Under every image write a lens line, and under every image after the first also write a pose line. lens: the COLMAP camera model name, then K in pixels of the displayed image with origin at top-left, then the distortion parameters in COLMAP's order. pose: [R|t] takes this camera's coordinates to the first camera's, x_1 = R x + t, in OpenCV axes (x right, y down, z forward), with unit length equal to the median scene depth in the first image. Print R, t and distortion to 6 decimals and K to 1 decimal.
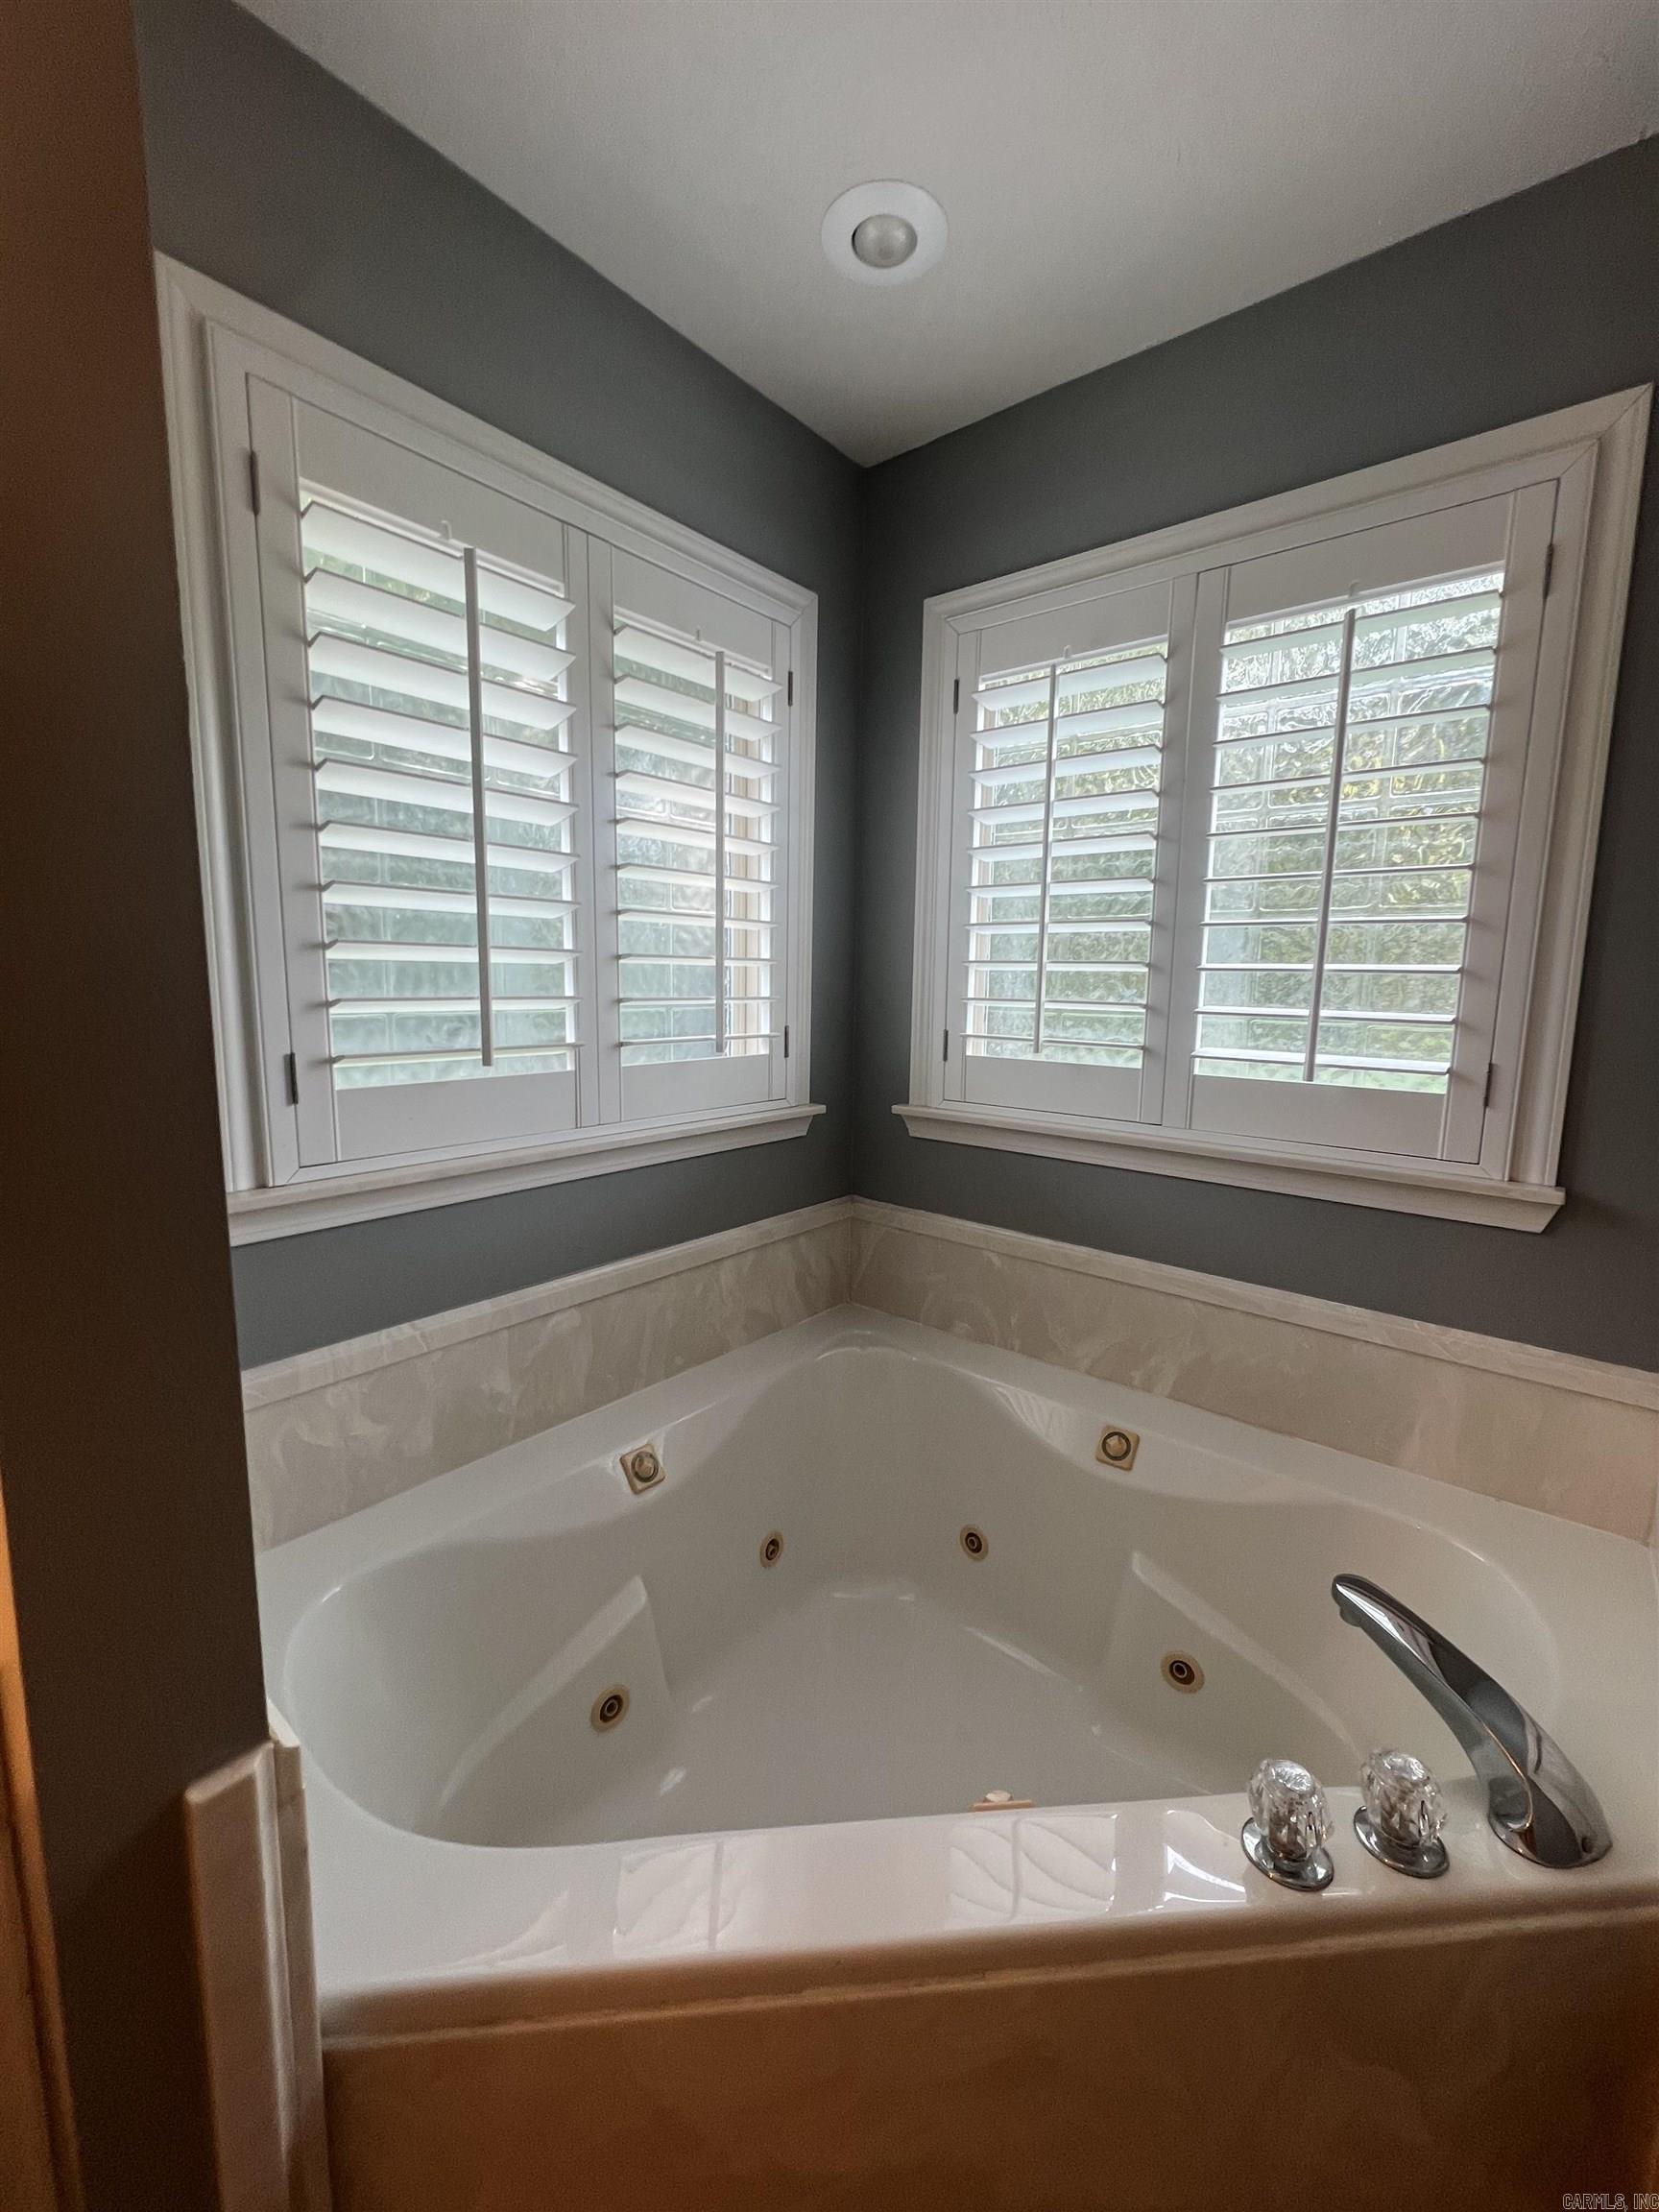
lens RADIAL K [[893.0, 0, 831.6], [0, 893.0, 1099.6], [0, 0, 1]] dist [-0.002605, 0.000984]
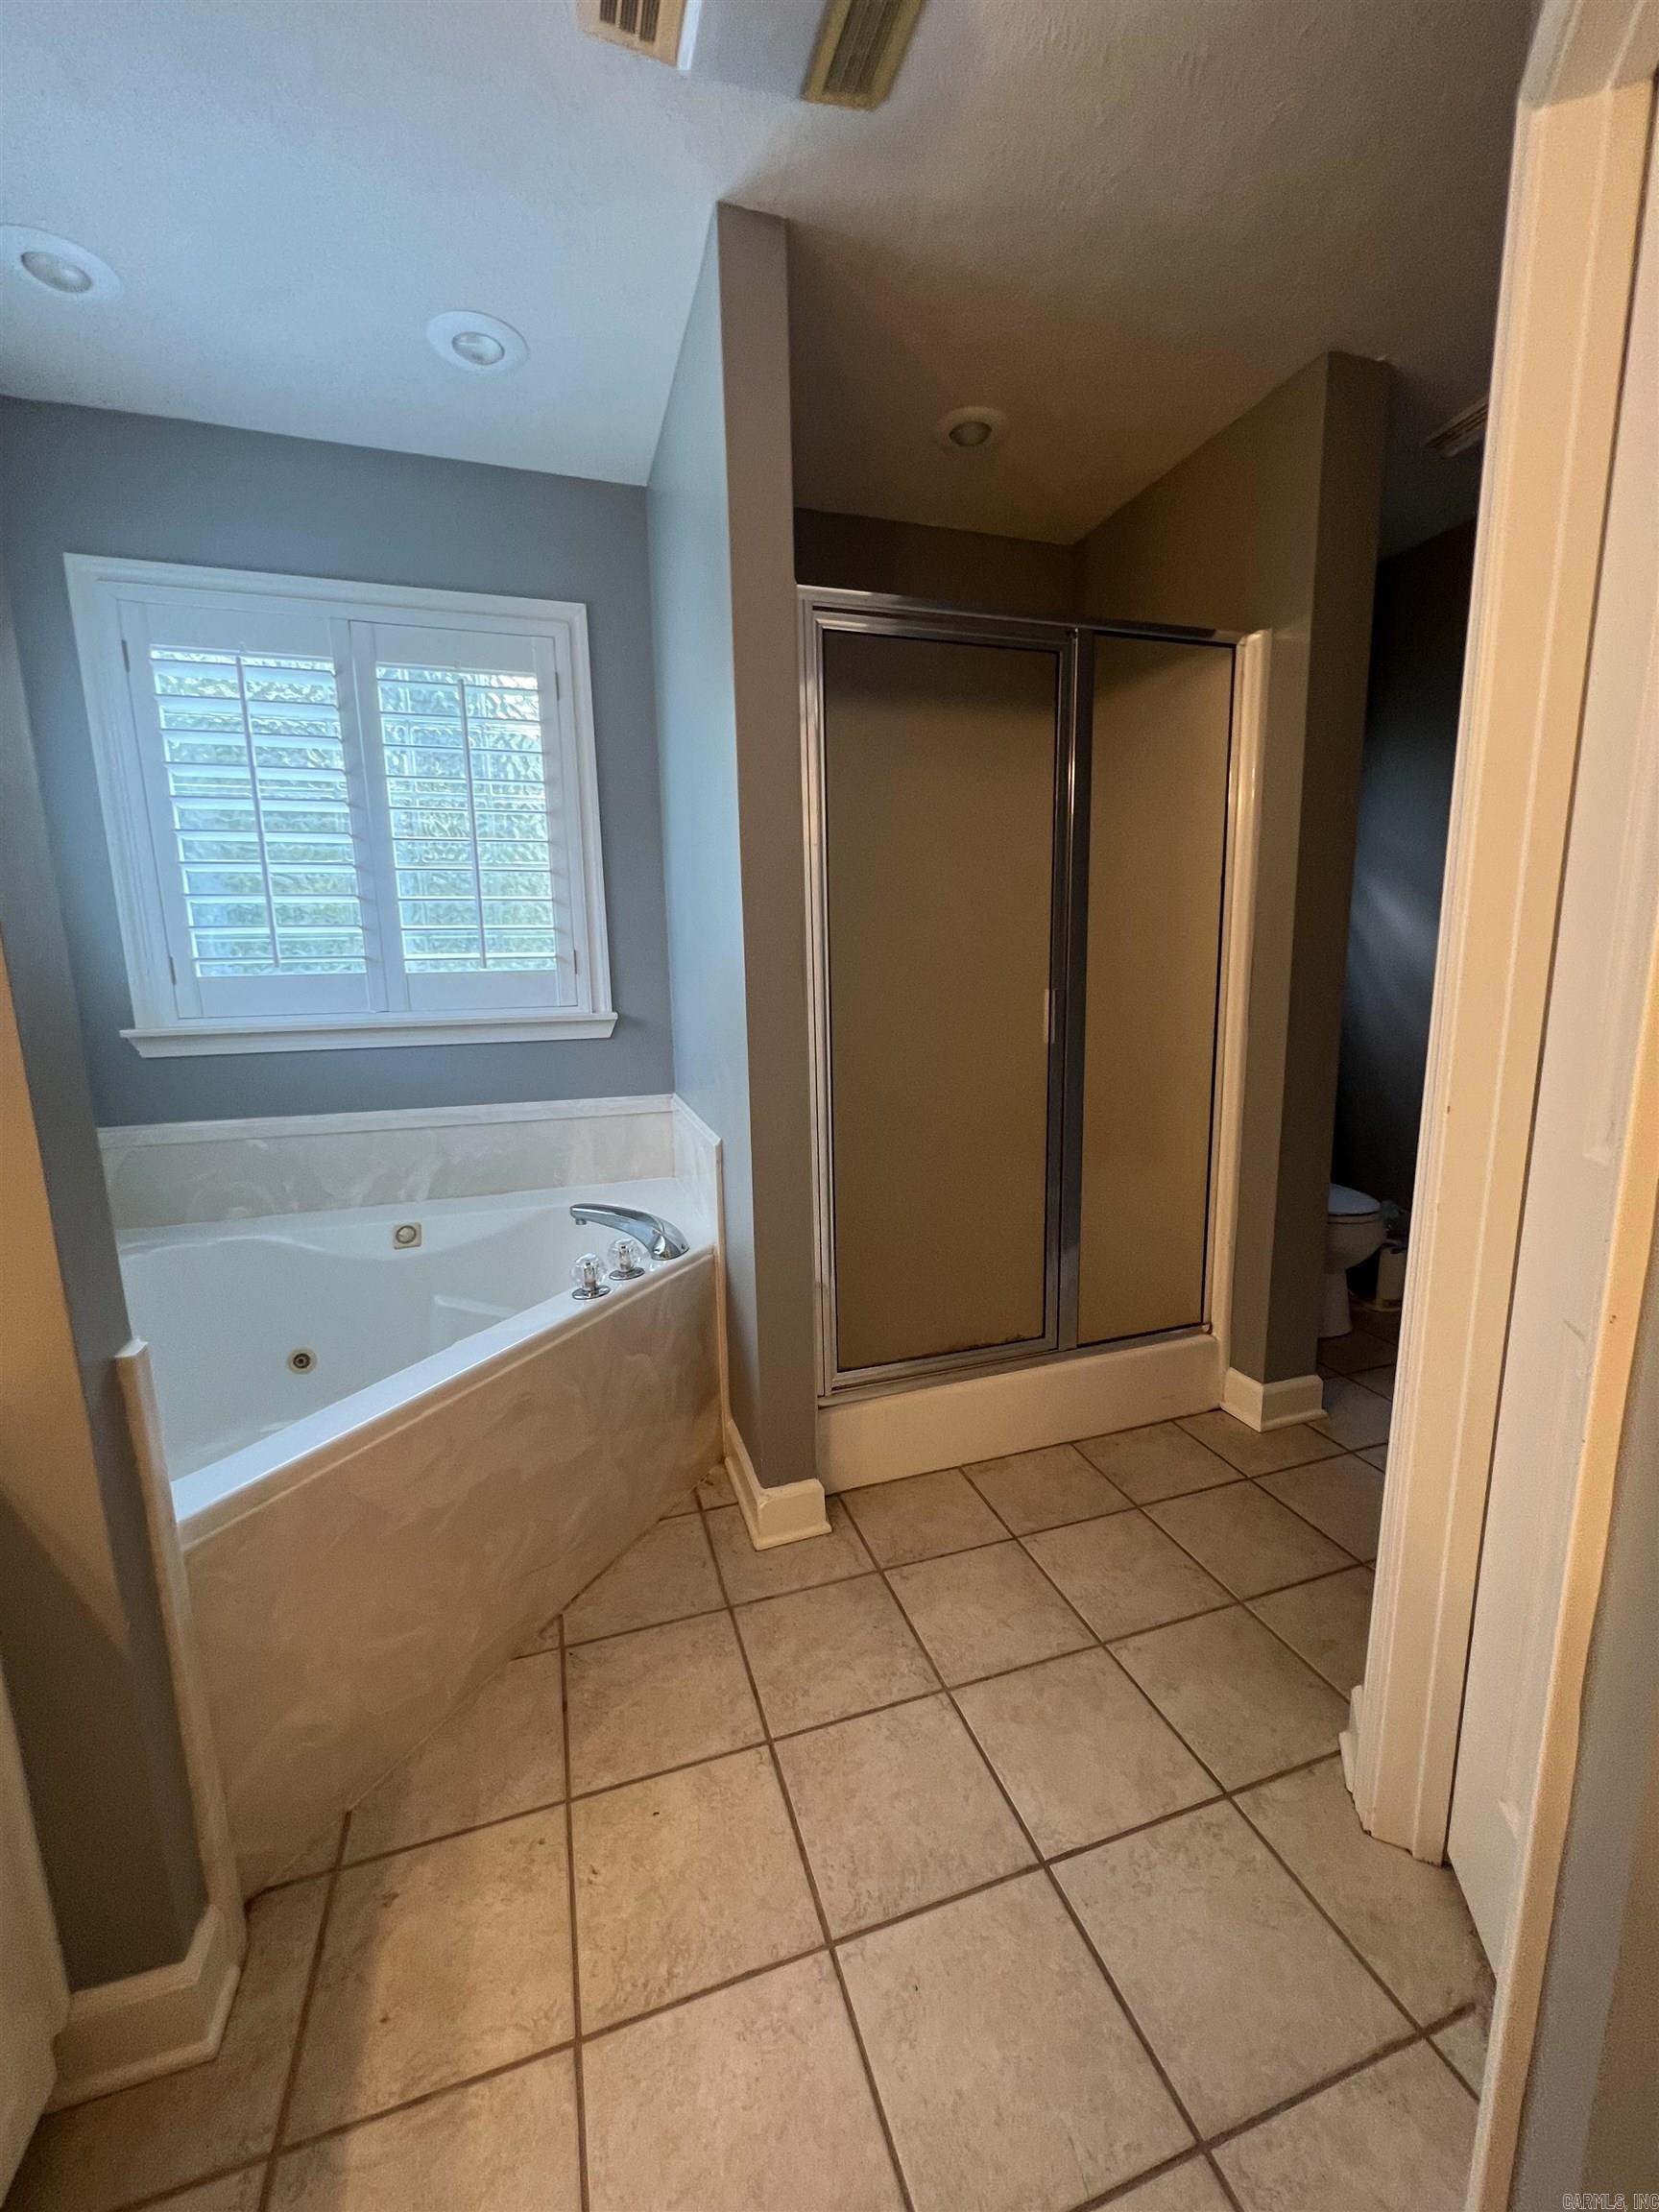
lens RADIAL K [[893.0, 0, 831.6], [0, 893.0, 1099.6], [0, 0, 1]] dist [-0.002605, 0.000984]
pose [[0.535752, -0.169781, 0.827130, -0.497721], [0.140807, 0.983824, 0.110741, 0.120264], [-0.832553, 0.057136, 0.550992, -0.398602]]
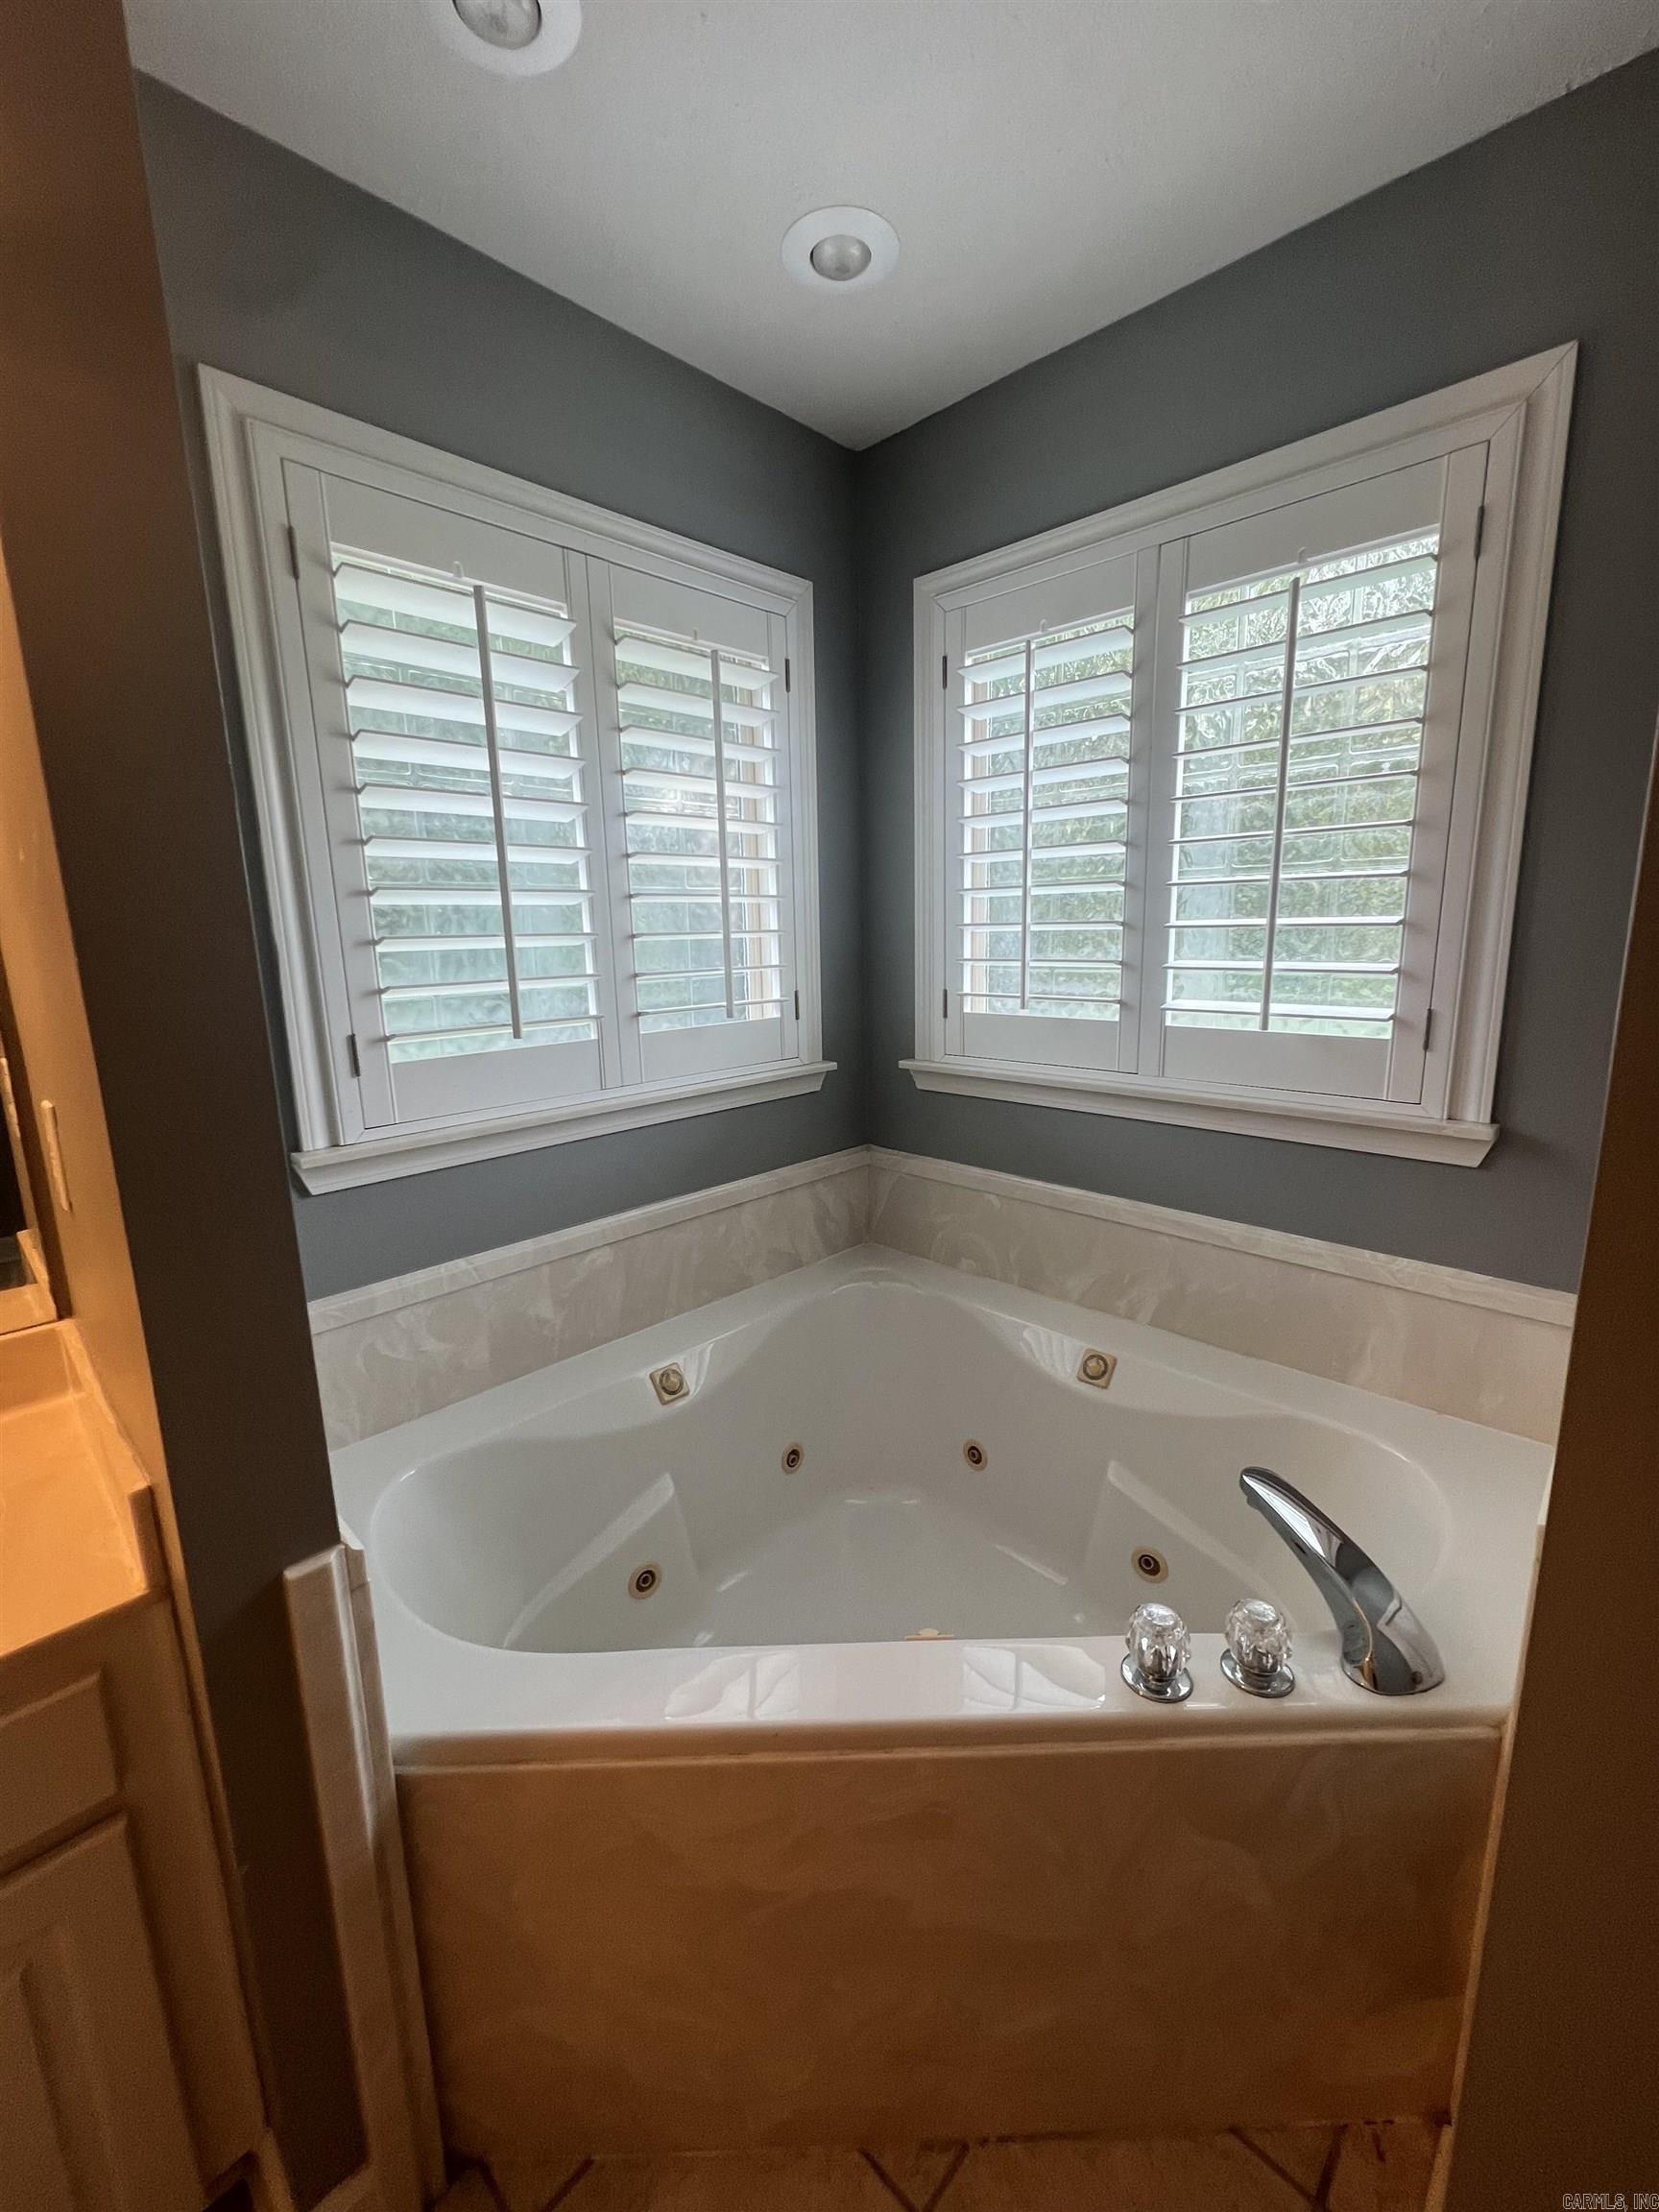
lens RADIAL K [[893.0, 0, 831.6], [0, 893.0, 1099.6], [0, 0, 1]] dist [-0.002605, 0.000984]
pose [[0.996010, -0.022441, -0.086368, 0.105377], [0.027038, 0.998259, 0.052425, -0.007201], [0.085041, -0.054551, 0.994883, -0.109494]]
